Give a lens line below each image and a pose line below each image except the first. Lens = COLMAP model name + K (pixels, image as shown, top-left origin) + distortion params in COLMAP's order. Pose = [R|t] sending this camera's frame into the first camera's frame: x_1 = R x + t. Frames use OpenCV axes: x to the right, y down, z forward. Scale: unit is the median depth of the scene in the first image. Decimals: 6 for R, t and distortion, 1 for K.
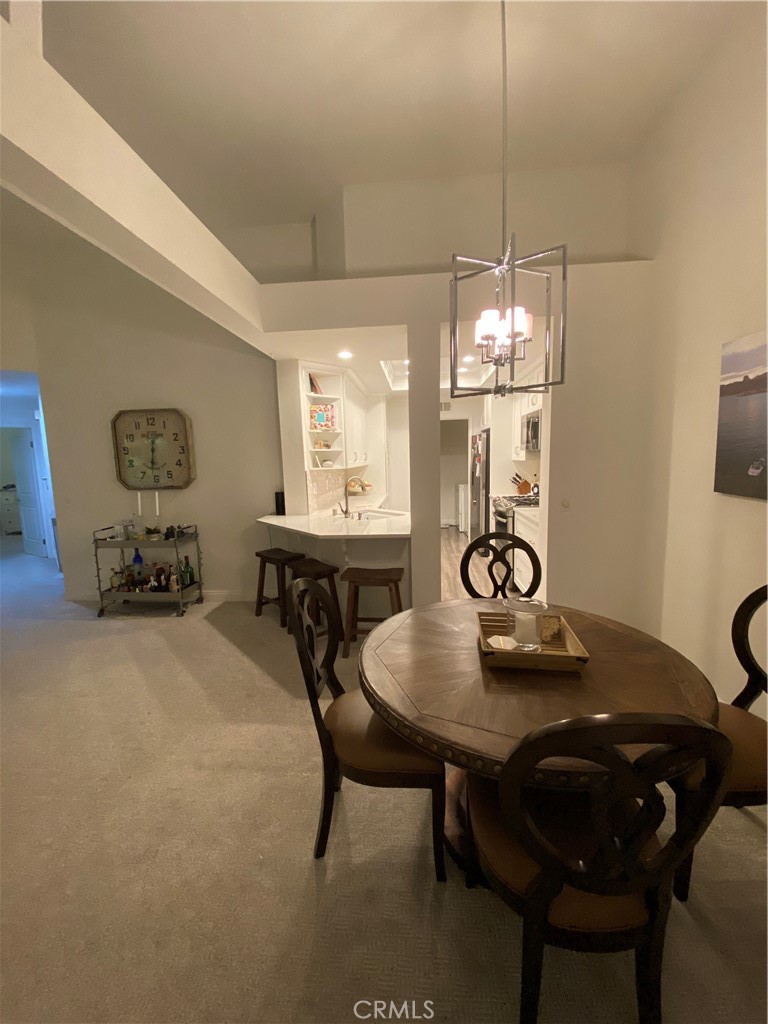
lens RADIAL K [[413.5, 0, 387.1], [0, 413.5, 508.4], [0, 0, 1]] dist [0.013416, -0.016568]
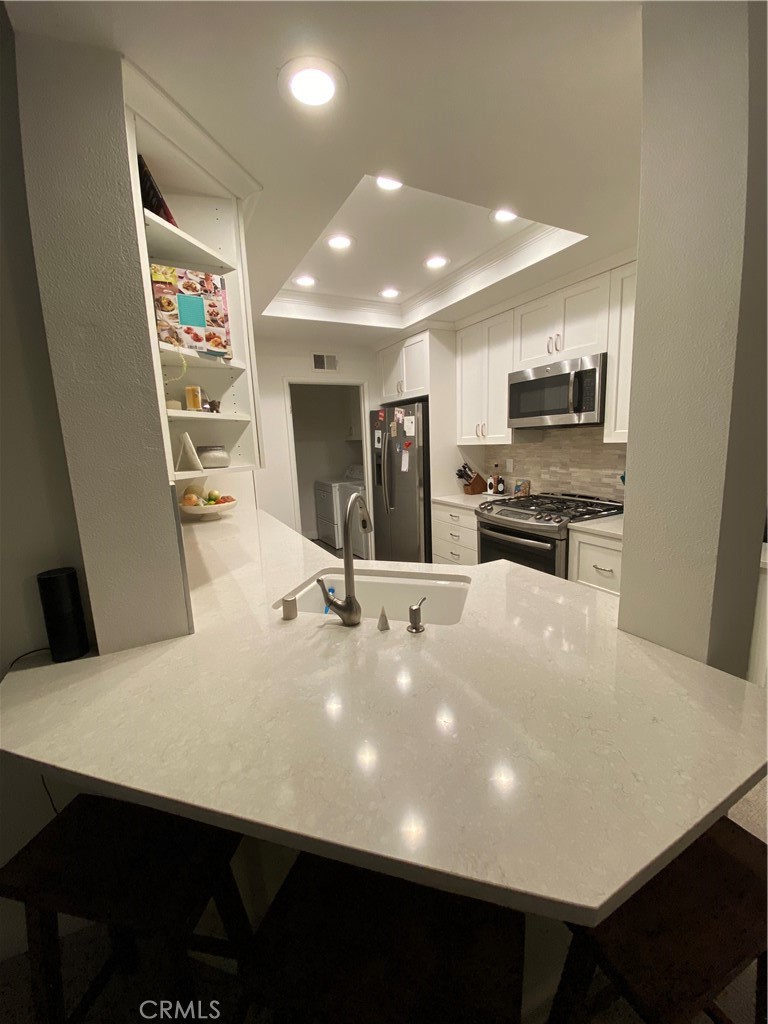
lens RADIAL K [[413.5, 0, 387.1], [0, 413.5, 508.4], [0, 0, 1]] dist [0.013416, -0.016568]
pose [[0.844478, -0.095338, 0.527037, -0.214466], [0.083116, 0.995436, 0.046891, -0.072682], [-0.529102, 0.004207, 0.848548, 0.655334]]
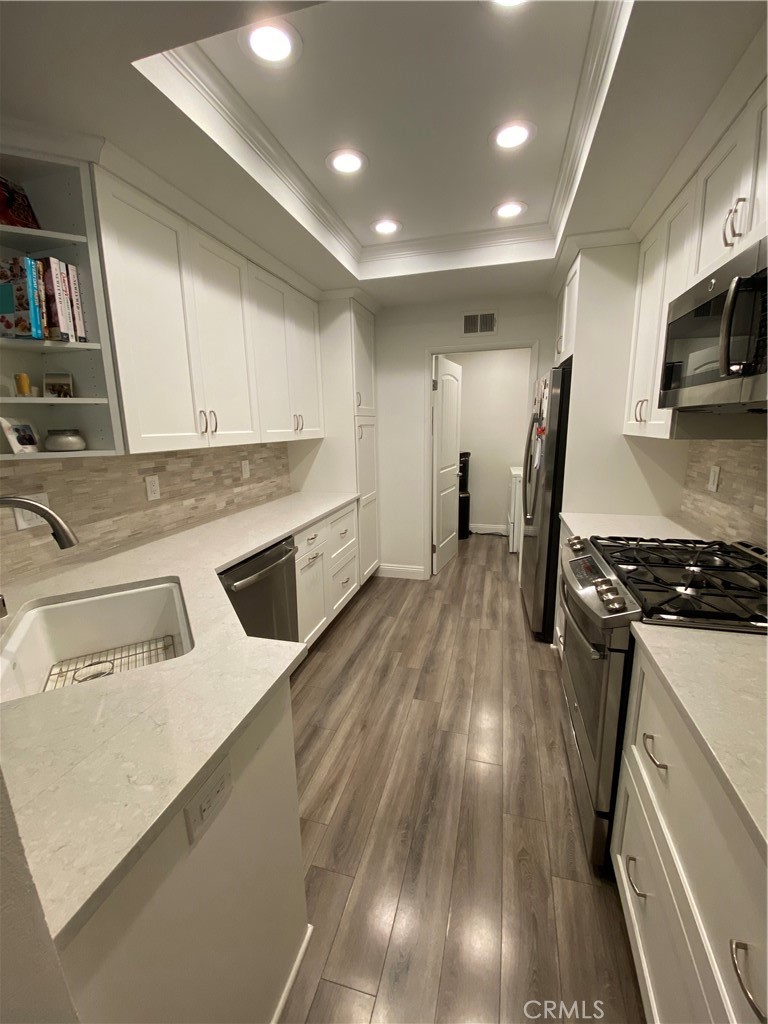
lens RADIAL K [[413.5, 0, 387.1], [0, 413.5, 508.4], [0, 0, 1]] dist [0.013416, -0.016568]
pose [[0.982100, 0.048850, -0.181916, 0.198778], [-0.033657, 0.995754, 0.085686, -0.094112], [0.185329, -0.078030, 0.979574, 0.728088]]
